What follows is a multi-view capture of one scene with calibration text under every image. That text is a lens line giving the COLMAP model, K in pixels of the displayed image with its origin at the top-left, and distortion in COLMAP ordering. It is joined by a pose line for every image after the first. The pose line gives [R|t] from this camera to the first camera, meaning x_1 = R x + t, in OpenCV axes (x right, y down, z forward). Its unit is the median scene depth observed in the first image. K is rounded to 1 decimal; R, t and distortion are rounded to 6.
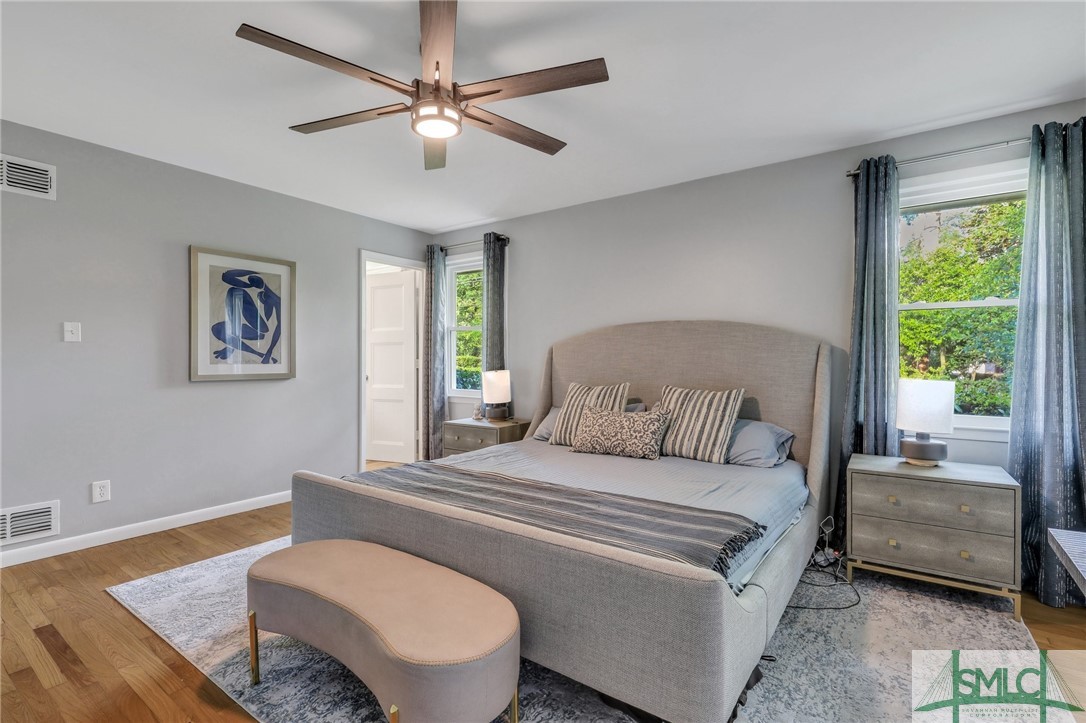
lens RADIAL K [[496.7, 0, 543.2], [0, 496.7, 356.8], [0, 0, 1]] dist [-0.001919, 0.000295]
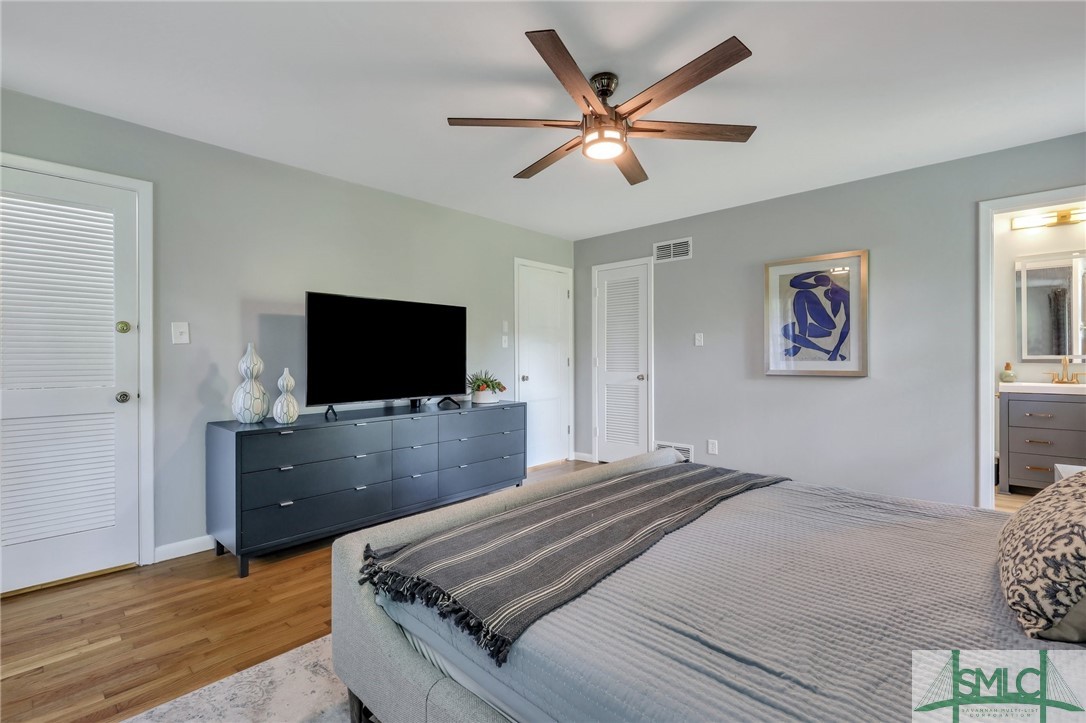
lens RADIAL K [[496.7, 0, 545.9], [0, 496.7, 353.0], [0, 0, 1]] dist [-0.001919, 0.000295]
pose [[-0.138665, -0.010828, -0.990280, 0.509163], [0.009213, 0.999883, -0.012223, 0.005312], [0.990296, -0.010818, -0.138549, 0.573218]]
